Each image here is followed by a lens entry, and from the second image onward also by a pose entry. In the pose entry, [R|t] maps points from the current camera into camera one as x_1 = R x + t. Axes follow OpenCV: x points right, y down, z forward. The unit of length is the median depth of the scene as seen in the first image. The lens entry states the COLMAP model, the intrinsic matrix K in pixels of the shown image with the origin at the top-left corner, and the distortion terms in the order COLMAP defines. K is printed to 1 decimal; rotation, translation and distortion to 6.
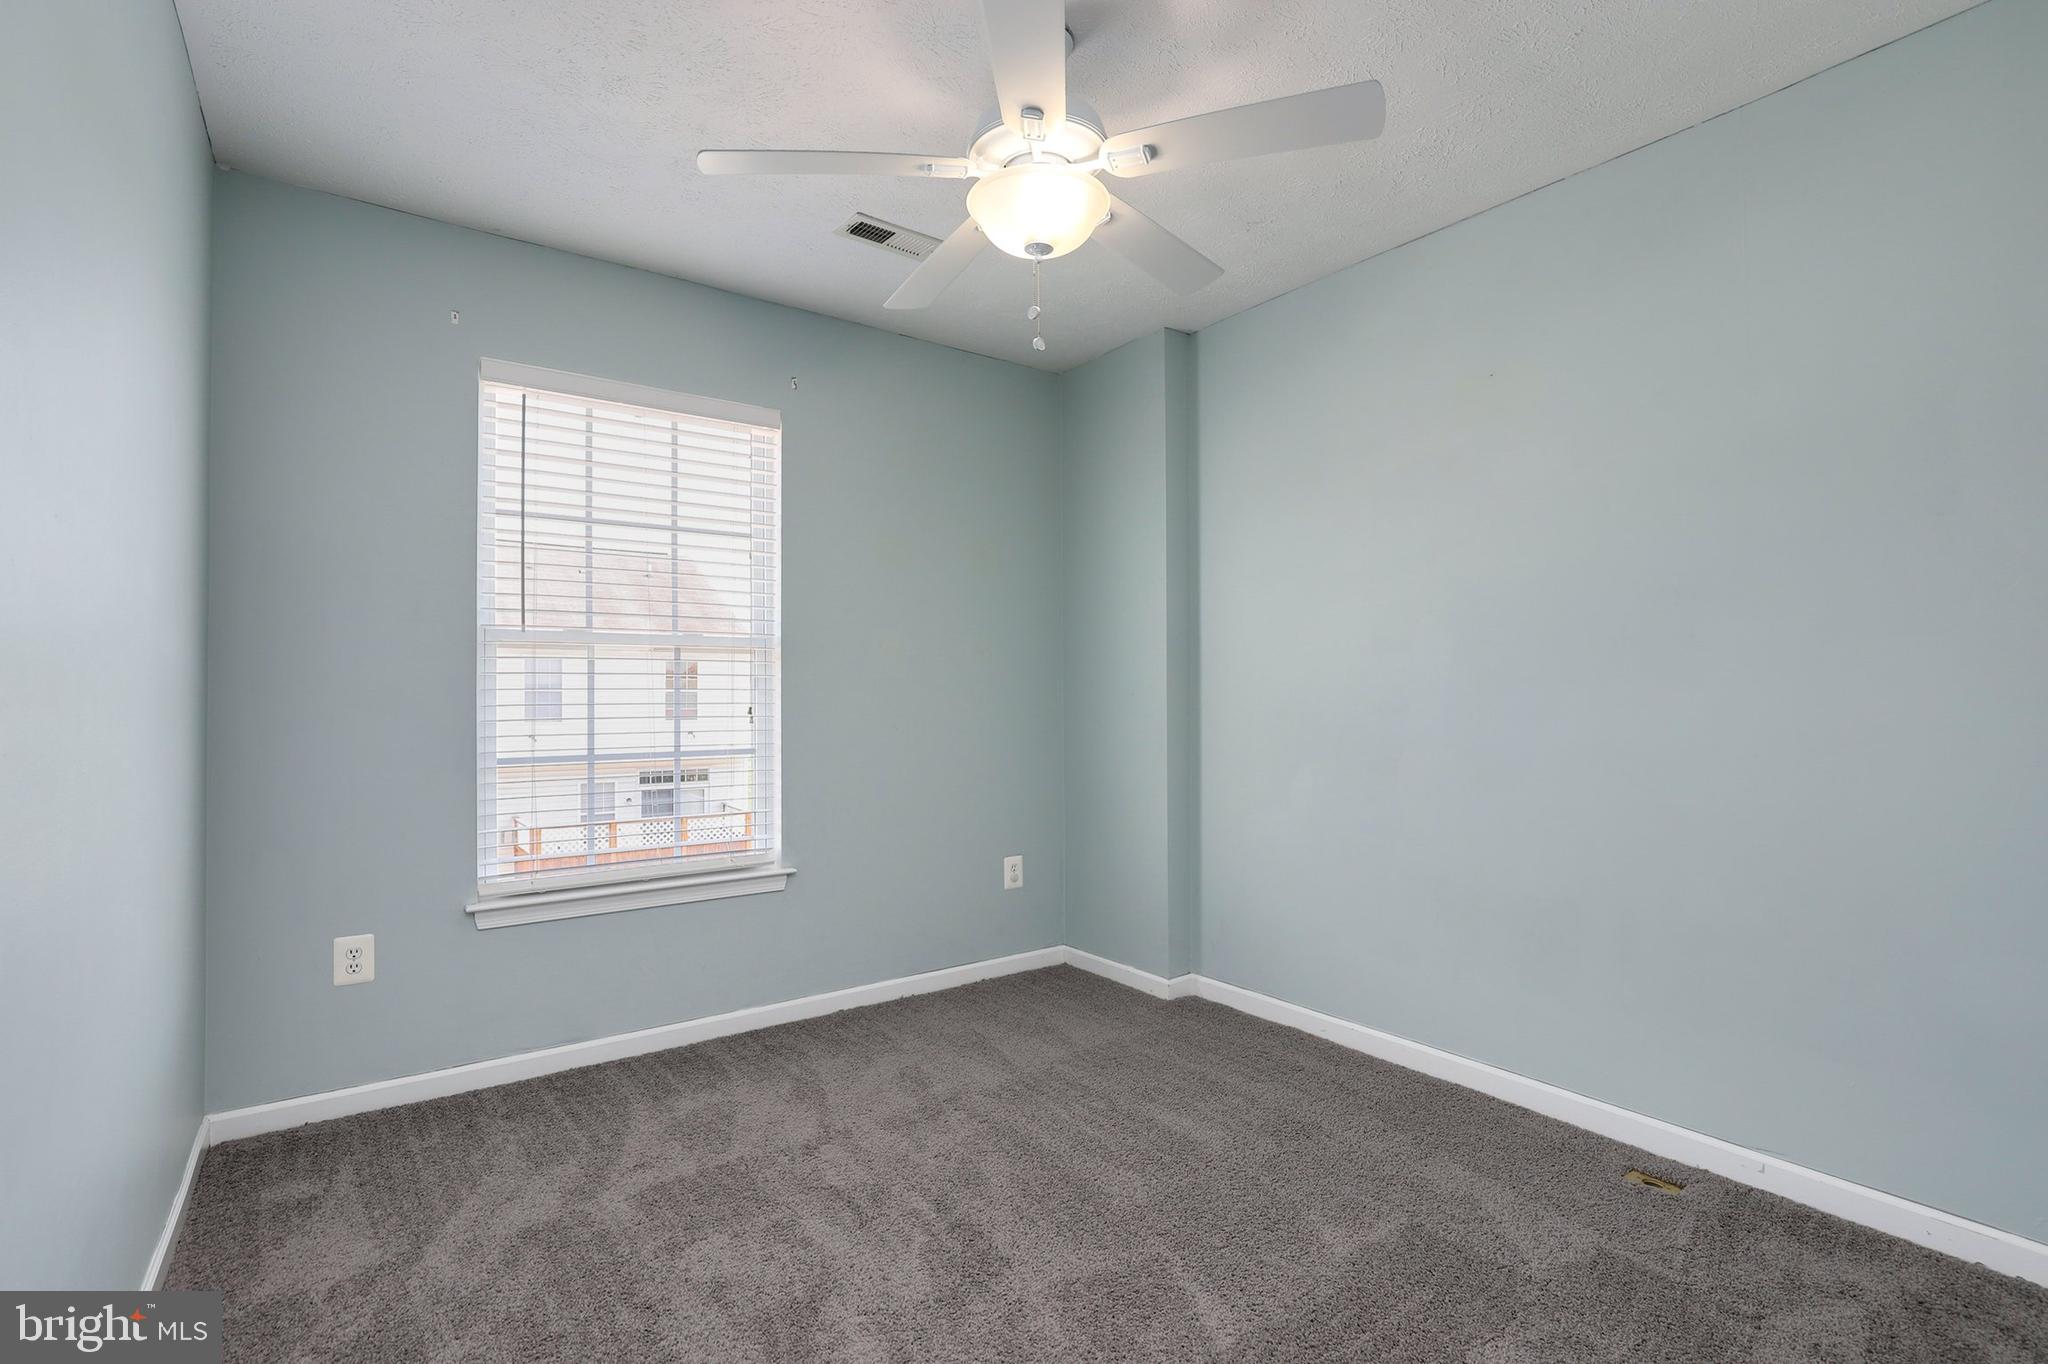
lens RADIAL K [[951.8, 0, 1023.9], [0, 951.8, 679.4], [0, 0, 1]] dist [-0.001482, -0.000312]
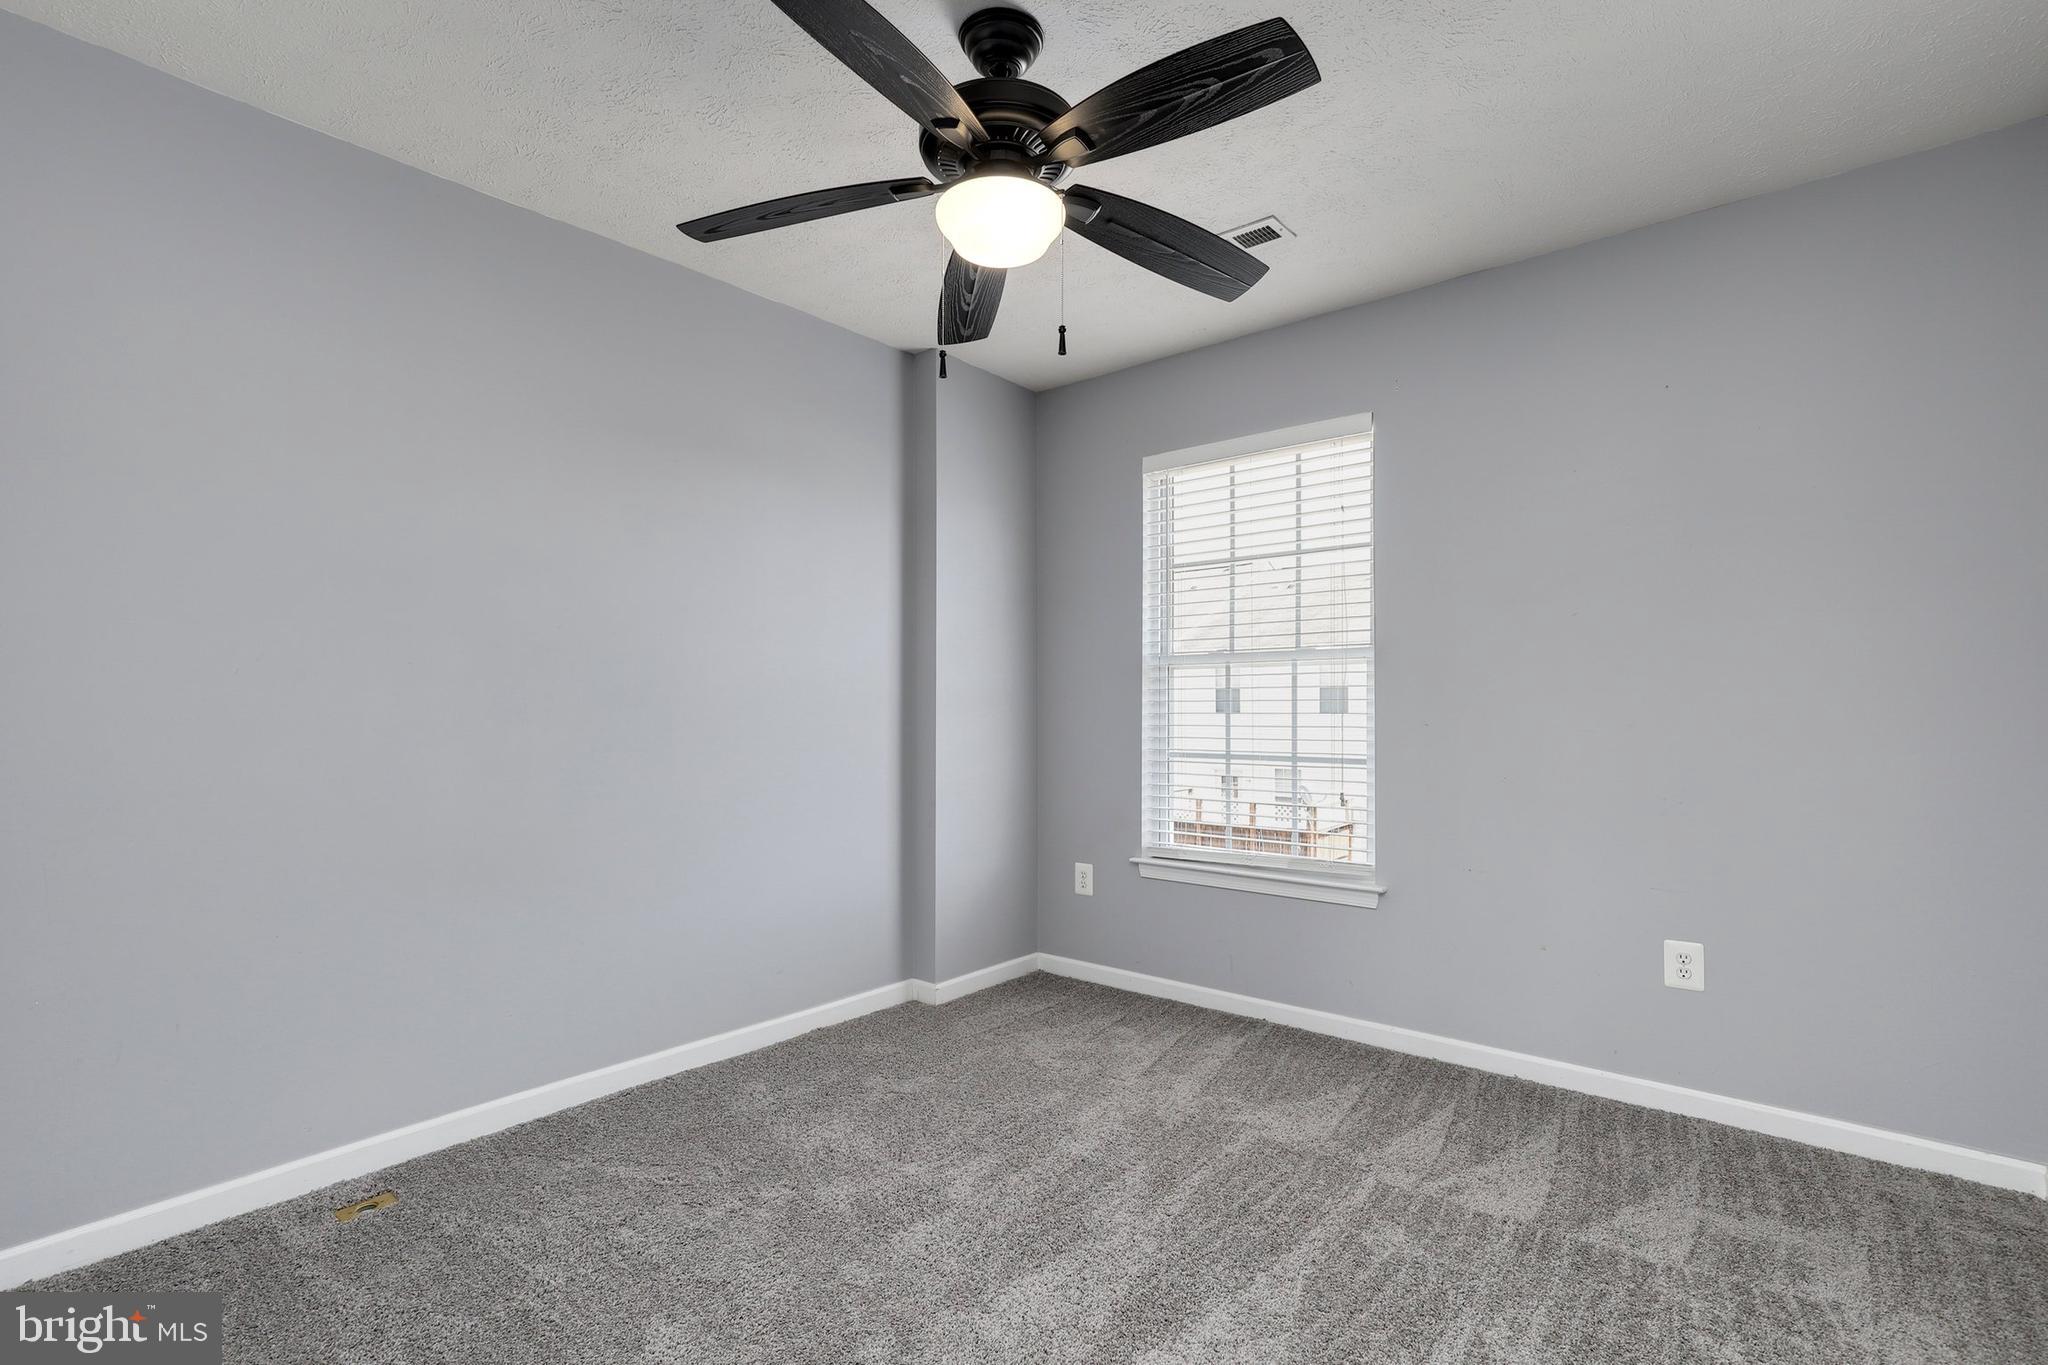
lens RADIAL K [[951.8, 0, 1022.8], [0, 951.8, 698.7], [0, 0, 1]] dist [-0.001482, -0.000312]
pose [[0.248261, -0.007425, -0.968665, 0.592569], [0.018913, 0.999817, -0.002817, 0.005233], [0.968509, -0.017621, 0.248356, 0.414291]]
